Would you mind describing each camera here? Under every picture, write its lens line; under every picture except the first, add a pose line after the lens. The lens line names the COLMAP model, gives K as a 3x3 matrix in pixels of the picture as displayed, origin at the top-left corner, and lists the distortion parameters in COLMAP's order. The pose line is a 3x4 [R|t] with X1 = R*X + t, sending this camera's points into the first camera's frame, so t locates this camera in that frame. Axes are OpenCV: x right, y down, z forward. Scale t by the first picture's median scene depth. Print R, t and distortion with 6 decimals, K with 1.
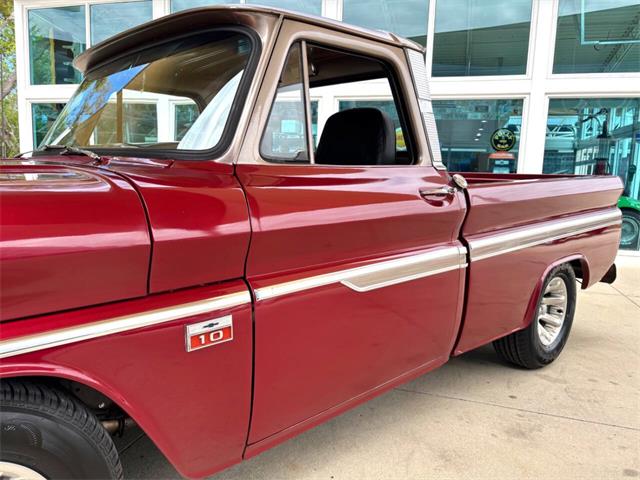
lens RADIAL K [[487.5, 0, 317.7], [0, 487.5, 245.0], [0, 0, 1]] dist [0.026901, 0.003854]
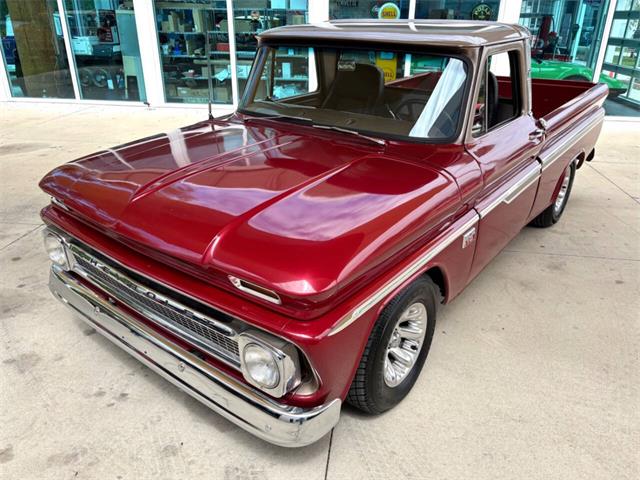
lens RADIAL K [[476.5, 0, 323.1], [0, 476.5, 240.8], [0, 0, 1]] dist [0.032683, -0.002270]
pose [[0.987931, -0.082831, 0.130885, -0.439987], [0.041408, 0.955481, 0.292134, -0.168445], [-0.149256, -0.283189, 0.947379, -0.324863]]
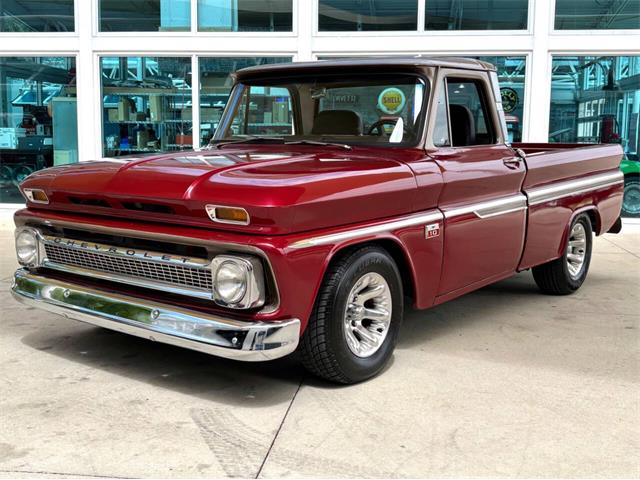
lens RADIAL K [[747.7, 0, 320.0], [0, 747.7, 240.0], [0, 0, 1]] dist [0.087562, -0.173908]
pose [[0.987874, -0.039301, 0.150201, -0.481224], [0.040323, 0.999180, -0.003763, 0.086193], [-0.149930, 0.009774, 0.988648, -0.855588]]
